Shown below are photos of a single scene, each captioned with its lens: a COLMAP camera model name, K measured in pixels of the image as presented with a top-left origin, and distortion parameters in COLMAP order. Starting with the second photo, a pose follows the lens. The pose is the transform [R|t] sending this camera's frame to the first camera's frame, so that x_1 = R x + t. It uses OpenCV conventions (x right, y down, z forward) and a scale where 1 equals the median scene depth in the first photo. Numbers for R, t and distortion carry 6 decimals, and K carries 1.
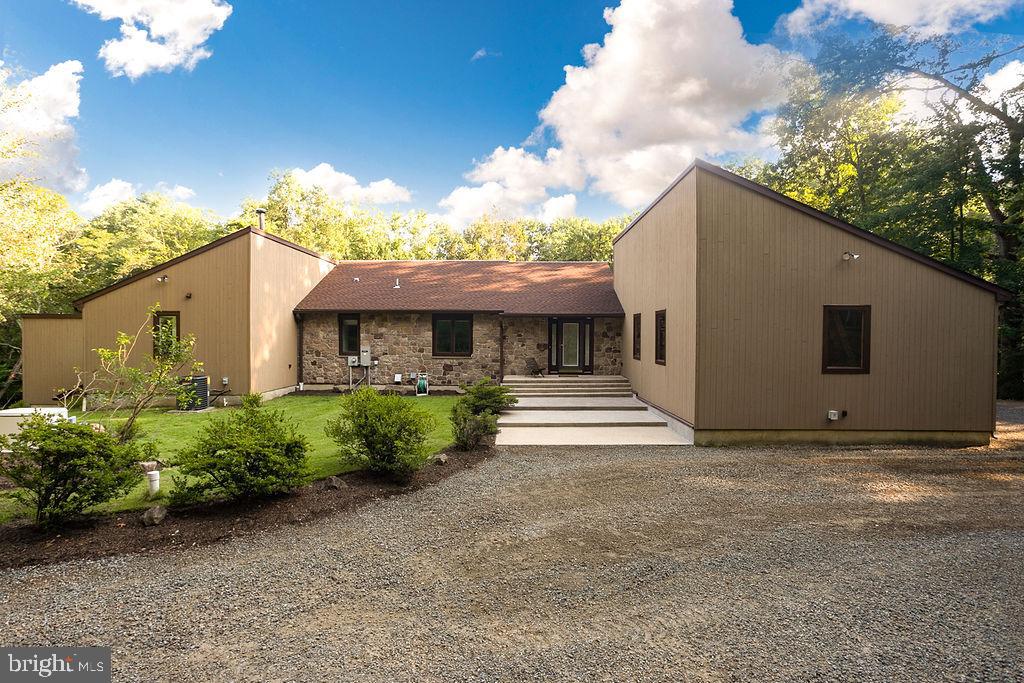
lens RADIAL K [[520.1, 0, 515.8], [0, 520.1, 339.0], [0, 0, 1]] dist [-0.000753, -0.000003]
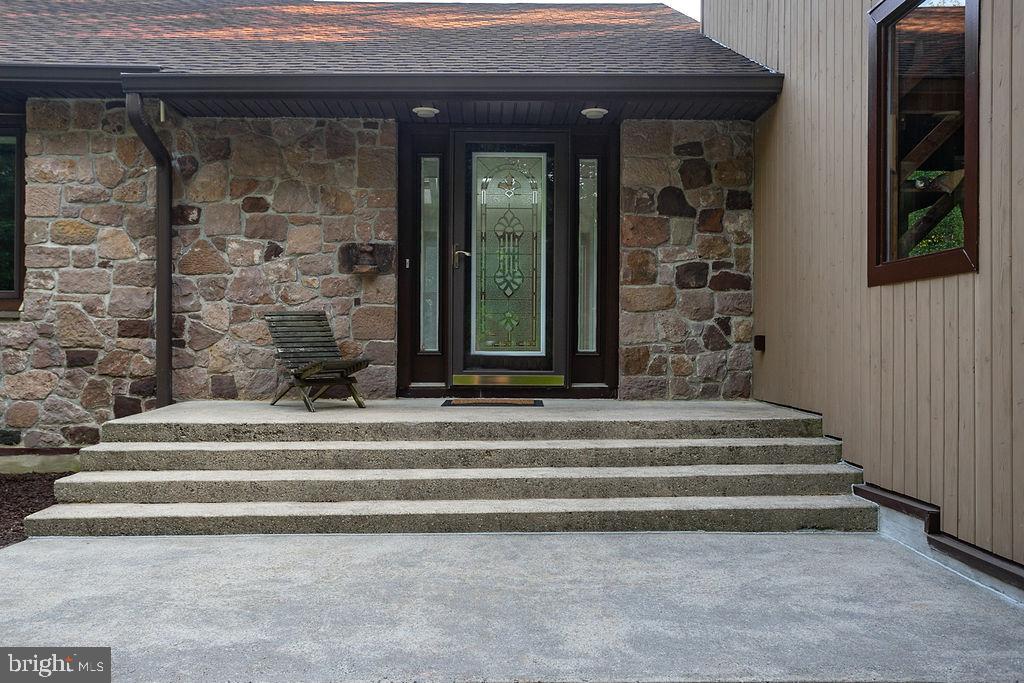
lens RADIAL K [[860.1, 0, 509.1], [0, 860.1, 343.2], [0, 0, 1]] dist [0.001263, -0.000091]
pose [[0.999495, -0.000061, 0.031786, 0.095926], [0.000720, 0.999785, -0.020718, 0.054654], [-0.031778, 0.020730, 0.999280, 0.664980]]
